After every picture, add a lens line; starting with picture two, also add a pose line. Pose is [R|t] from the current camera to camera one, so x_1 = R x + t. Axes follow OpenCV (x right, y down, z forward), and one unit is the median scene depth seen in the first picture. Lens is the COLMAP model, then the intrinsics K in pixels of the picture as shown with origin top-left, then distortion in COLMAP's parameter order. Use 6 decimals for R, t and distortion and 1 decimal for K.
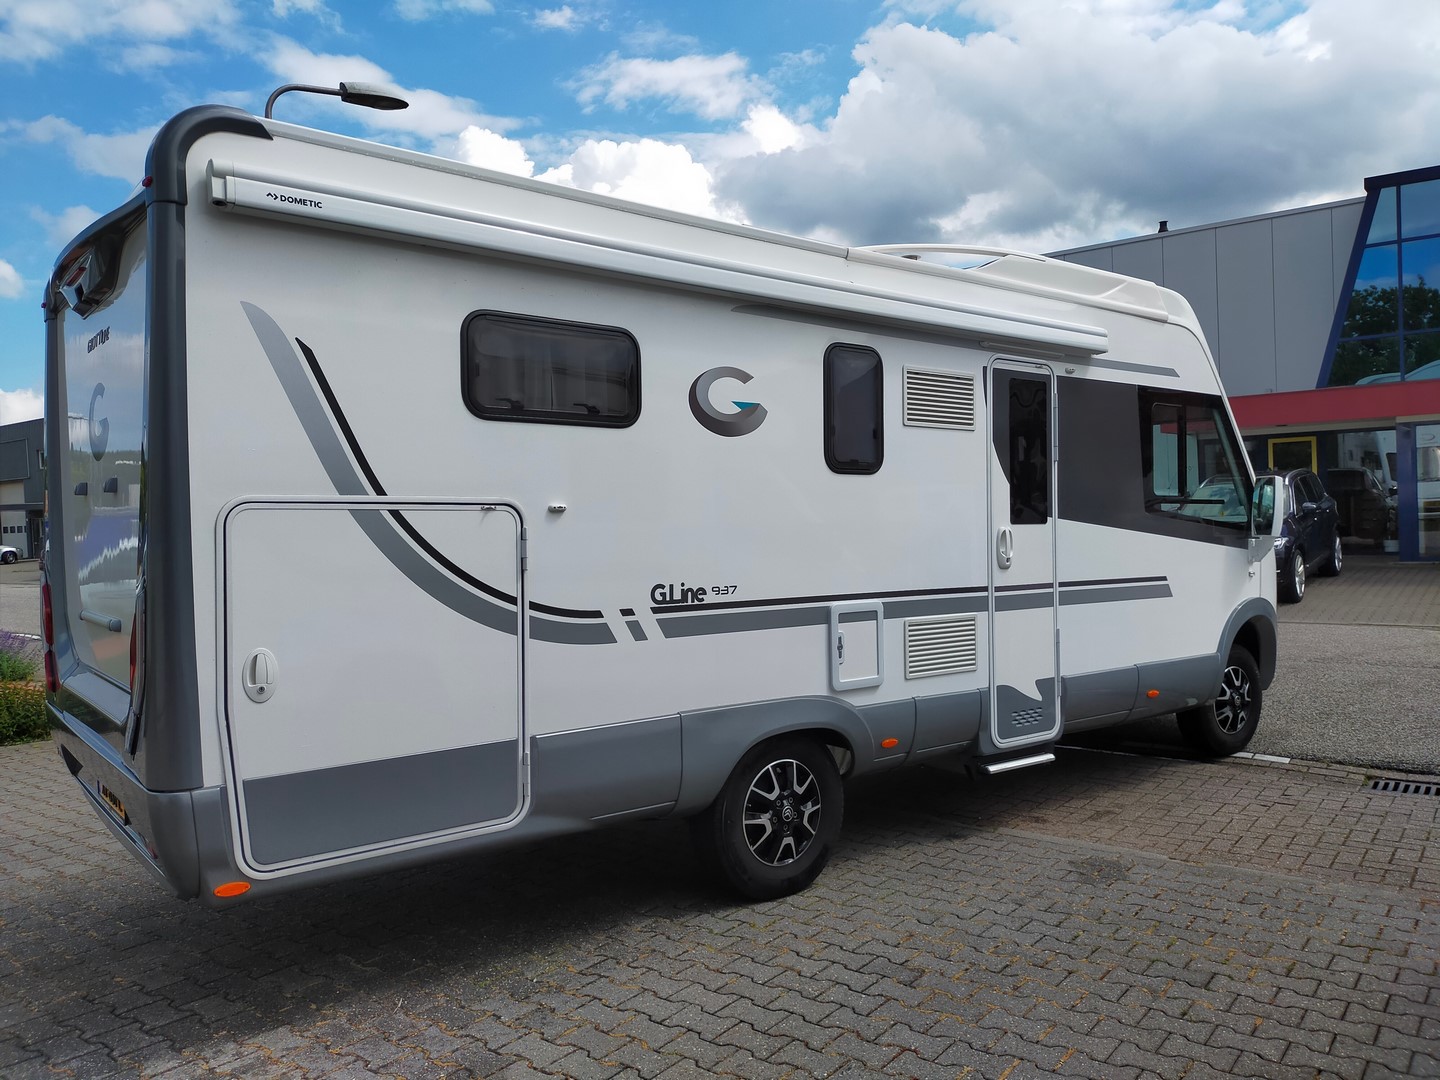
lens RADIAL K [[1065.1, 0, 711.5], [0, 1065.1, 512.0], [0, 0, 1]] dist [0.046688, -0.038217]
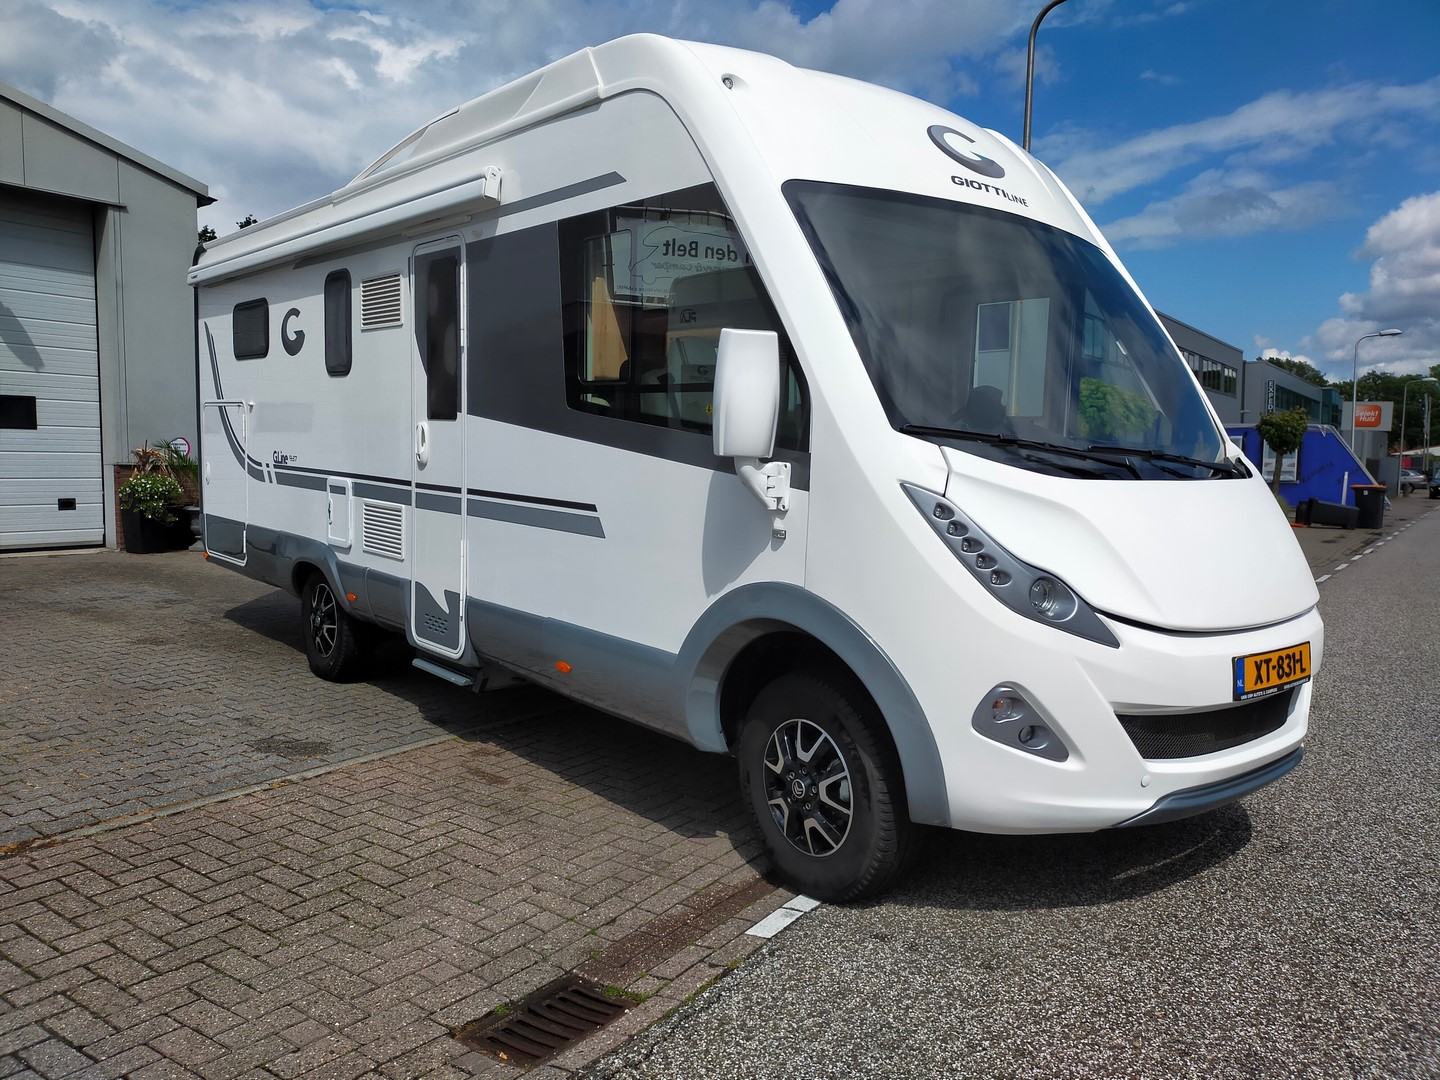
lens RADIAL K [[1065.1, 0, 752.0], [0, 1065.1, 535.8], [0, 0, 1]] dist [0.046688, -0.038217]
pose [[0.067786, 0.099865, -0.992689, 1.278536], [-0.020570, 0.994906, 0.098684, 0.014749], [0.997488, 0.013731, 0.069495, 1.244808]]
